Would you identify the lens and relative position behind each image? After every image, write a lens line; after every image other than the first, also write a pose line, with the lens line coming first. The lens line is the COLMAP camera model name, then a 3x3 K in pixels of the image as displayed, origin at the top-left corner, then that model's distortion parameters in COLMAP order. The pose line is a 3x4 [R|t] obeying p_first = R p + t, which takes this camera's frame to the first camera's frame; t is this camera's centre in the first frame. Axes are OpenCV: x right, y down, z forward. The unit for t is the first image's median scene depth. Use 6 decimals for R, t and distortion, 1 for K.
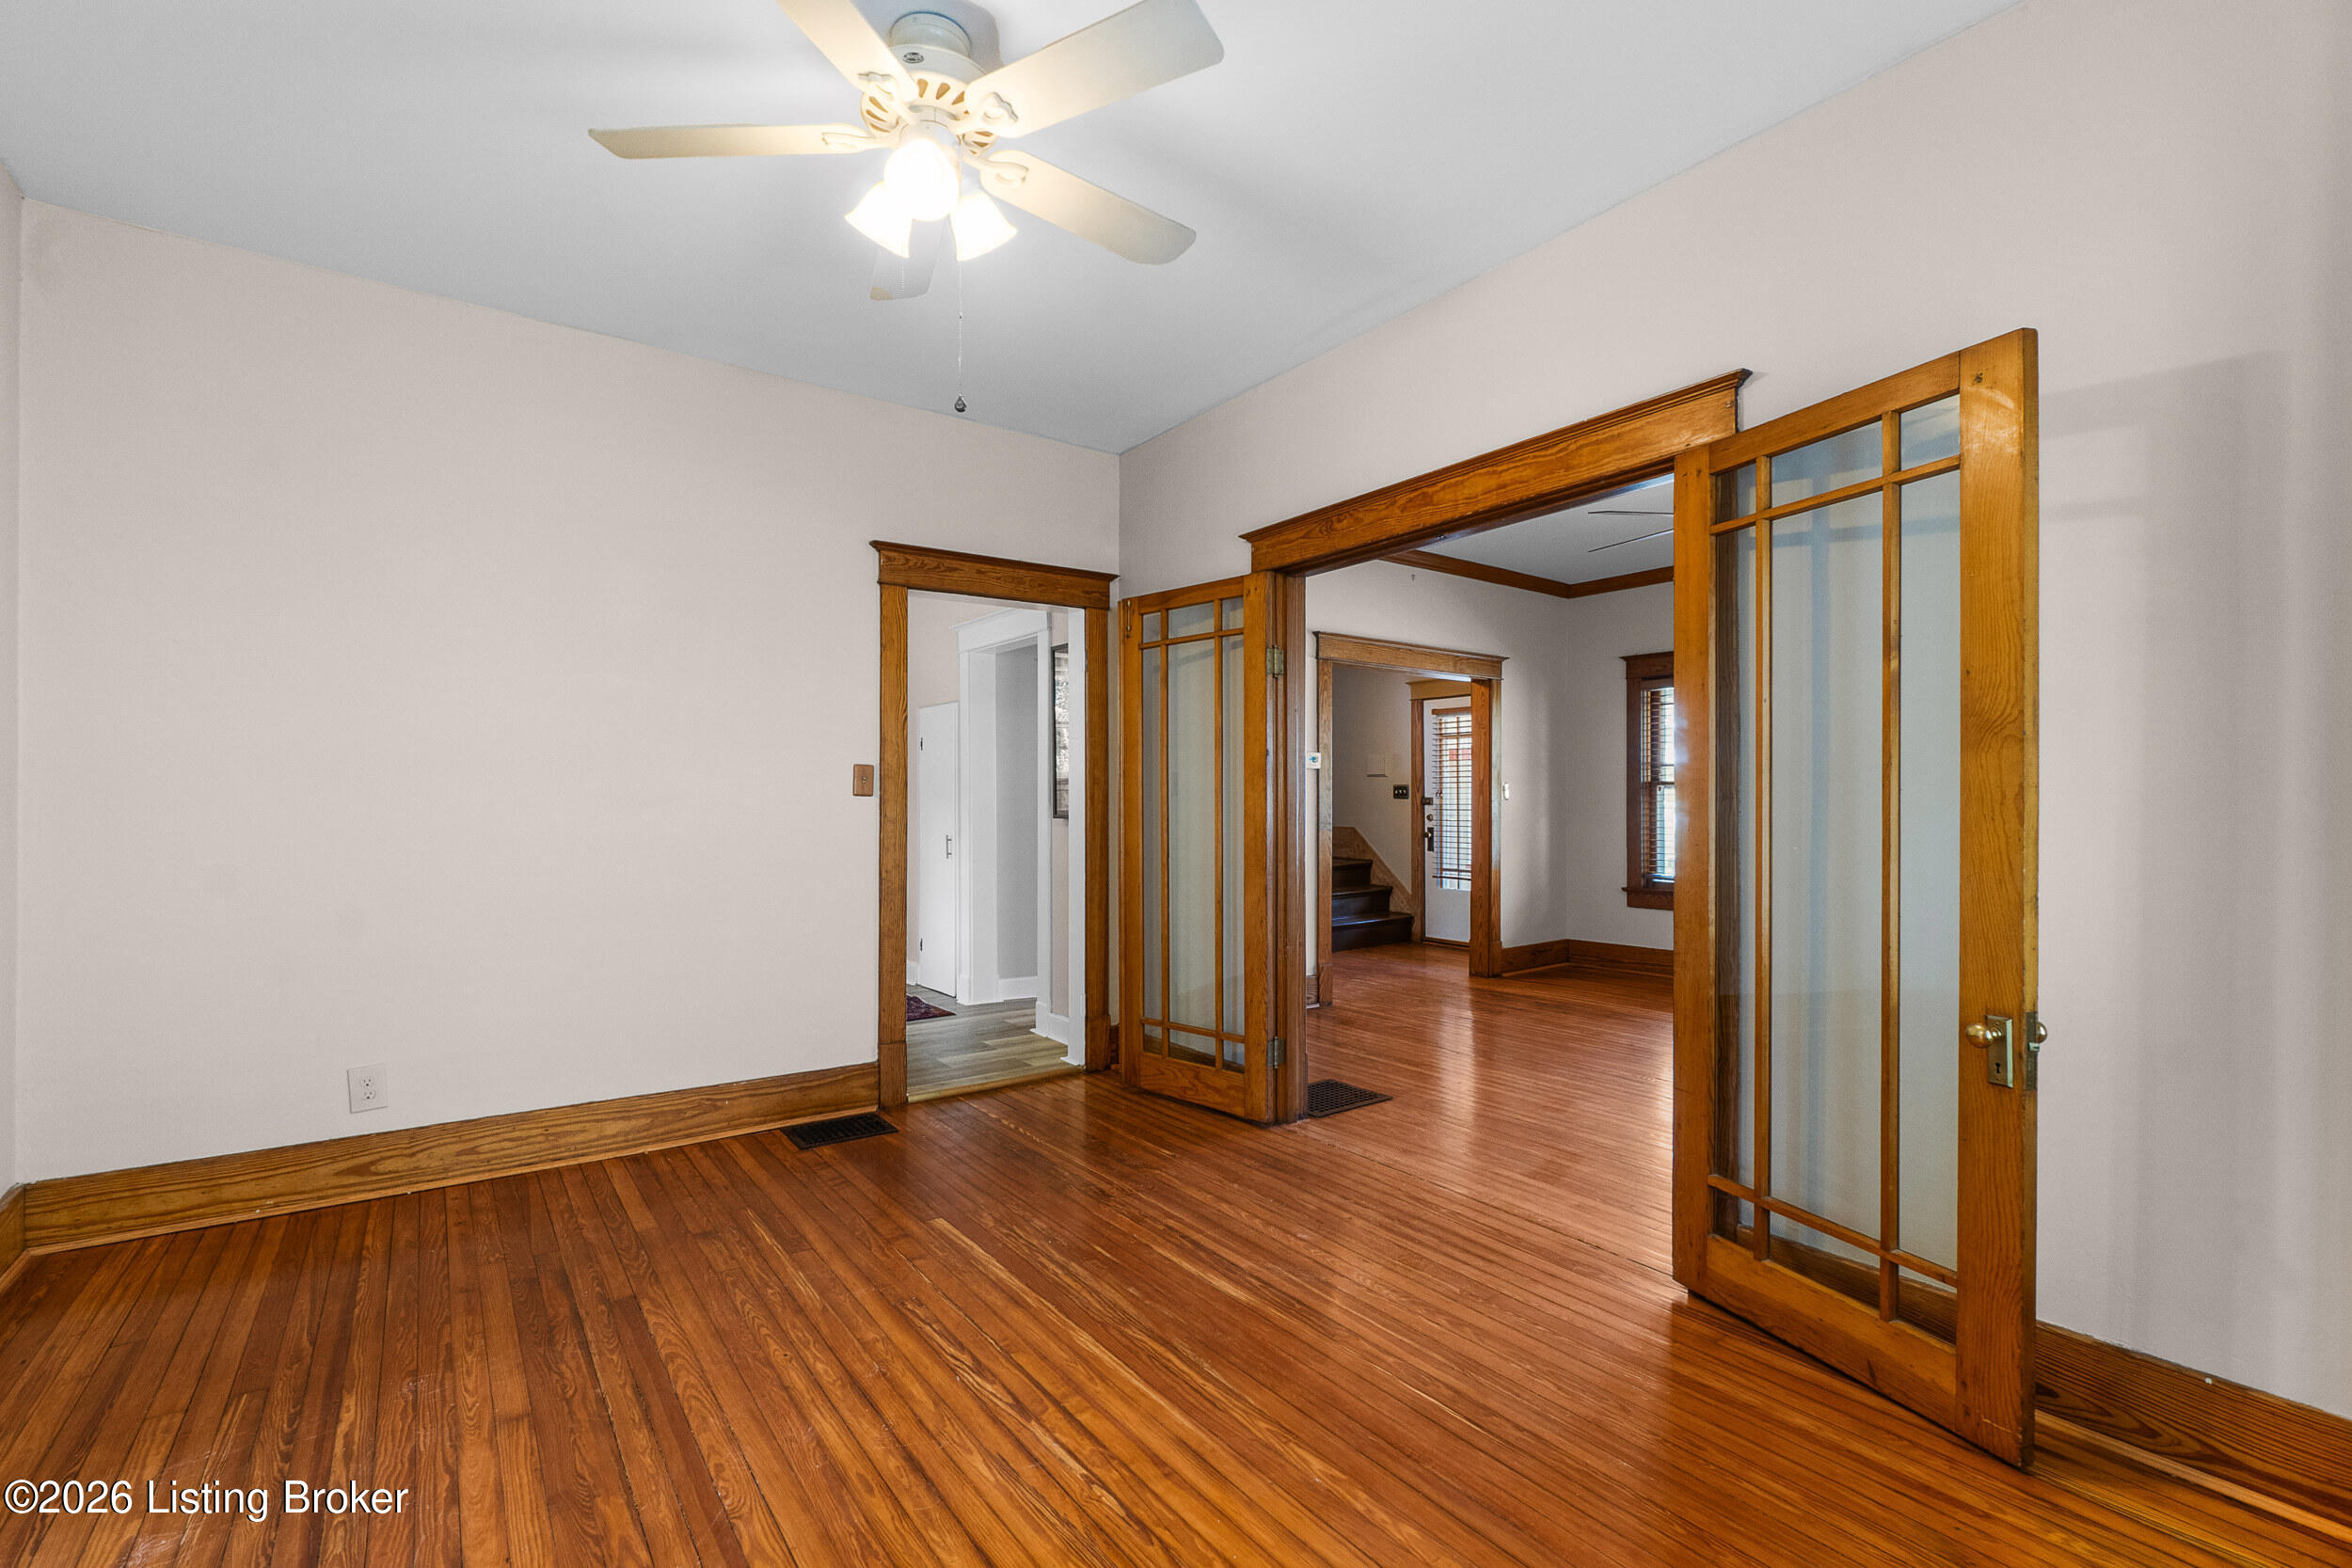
lens RADIAL K [[1028.0, 0, 1175.4], [0, 1028.0, 797.3], [0, 0, 1]] dist [0.002006, 0.000256]
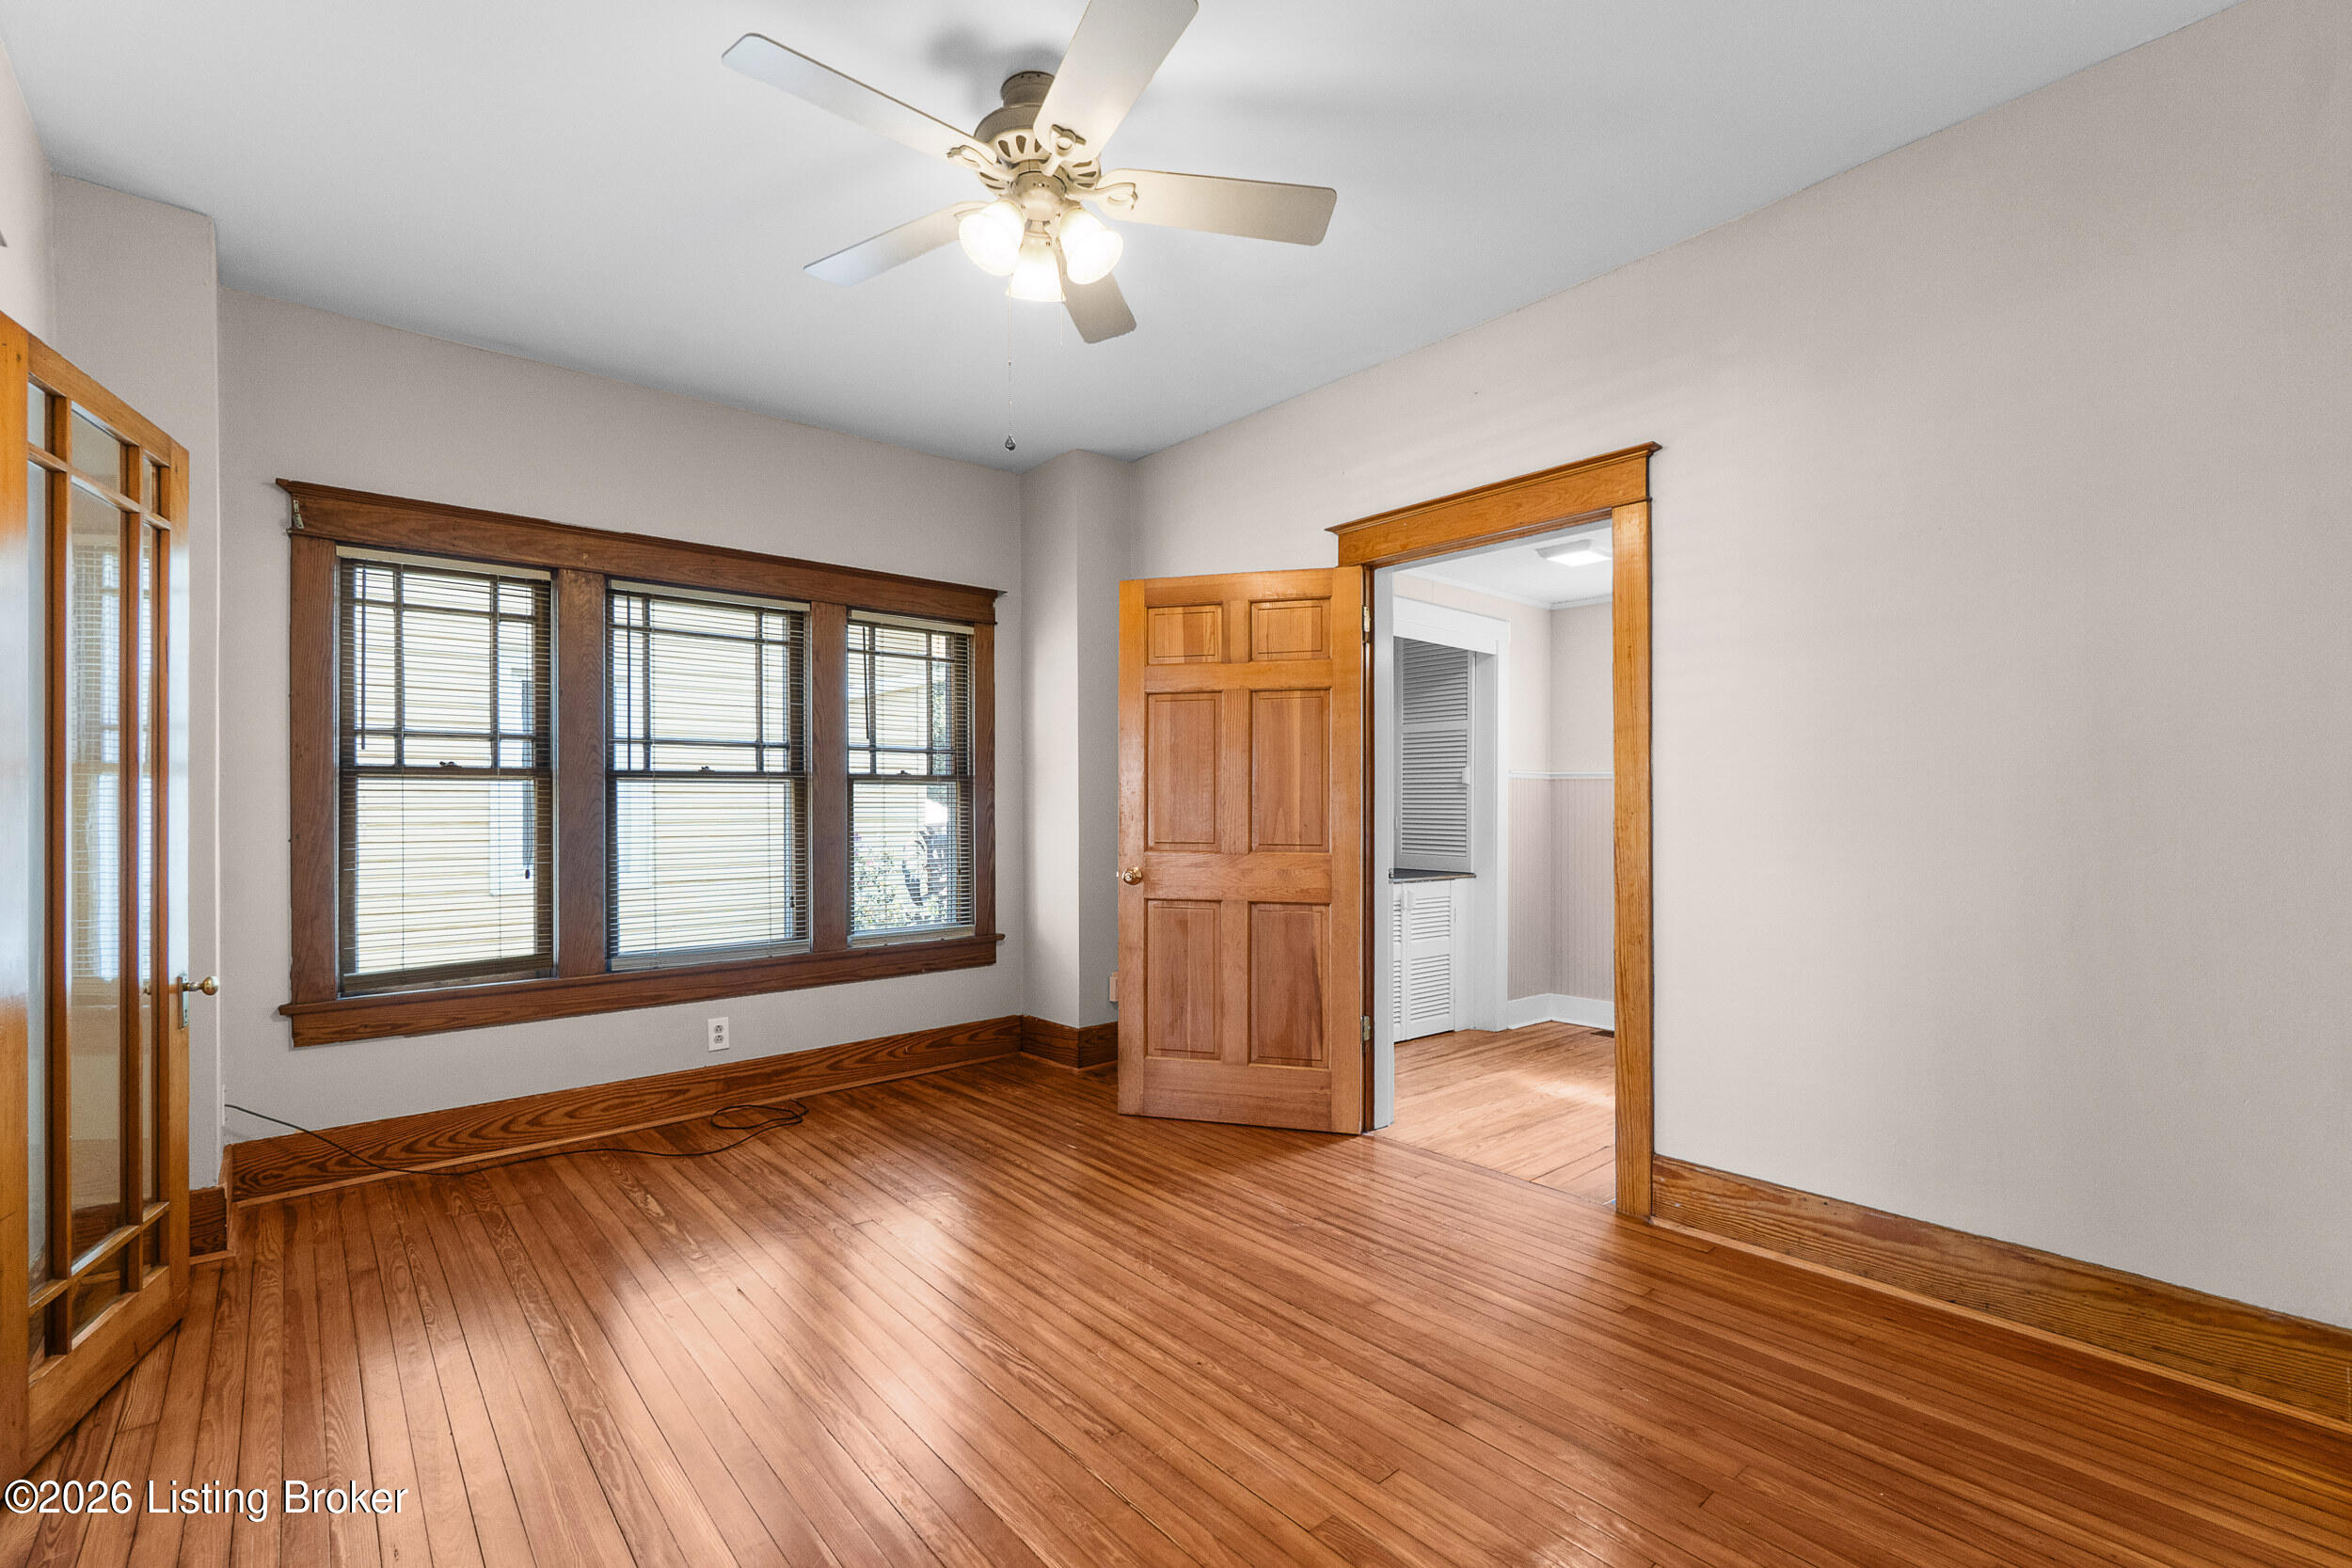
lens RADIAL K [[1028.0, 0, 1176.8], [0, 1028.0, 799.3], [0, 0, 1]] dist [0.002006, 0.000256]
pose [[-0.996989, 0.000958, -0.077540, -0.295715], [0.001910, 0.999924, -0.012210, 0.011353], [0.077523, -0.012321, -0.996914, 2.094856]]
